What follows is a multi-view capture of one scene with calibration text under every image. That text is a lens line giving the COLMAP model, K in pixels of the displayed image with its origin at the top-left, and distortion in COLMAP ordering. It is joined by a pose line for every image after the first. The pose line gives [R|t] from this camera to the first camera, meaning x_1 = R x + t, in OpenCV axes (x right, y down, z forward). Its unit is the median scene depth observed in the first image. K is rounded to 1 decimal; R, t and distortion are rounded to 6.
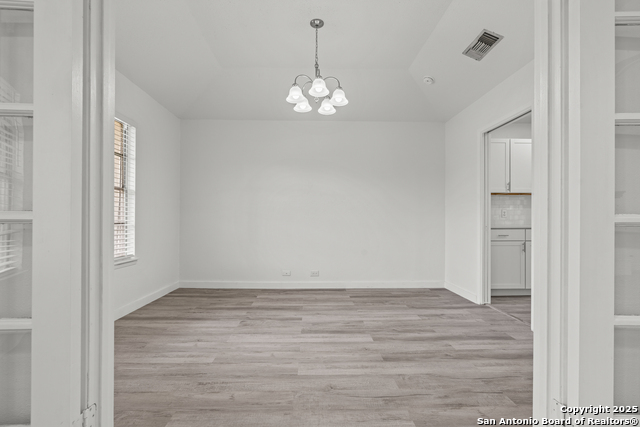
lens RADIAL K [[301.1, 0, 317.0], [0, 301.1, 219.3], [0, 0, 1]] dist [0.000099, 0.001720]
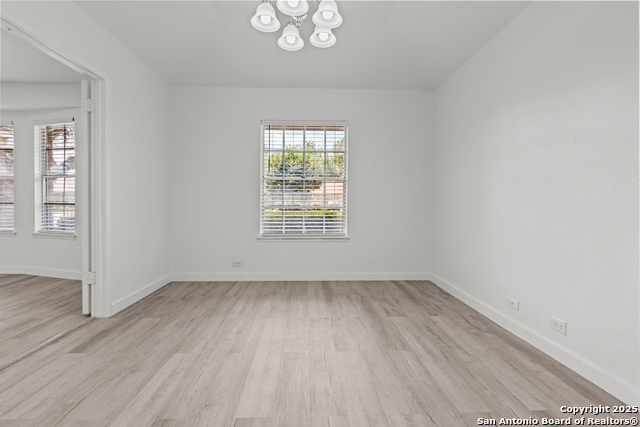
lens RADIAL K [[301.1, 0, 315.3], [0, 301.1, 212.0], [0, 0, 1]] dist [0.000099, 0.001720]
pose [[-0.004071, 0.015287, -0.999875, 0.828502], [0.002388, 0.999880, 0.015277, 0.023336], [0.999989, -0.002326, -0.004107, 1.301011]]
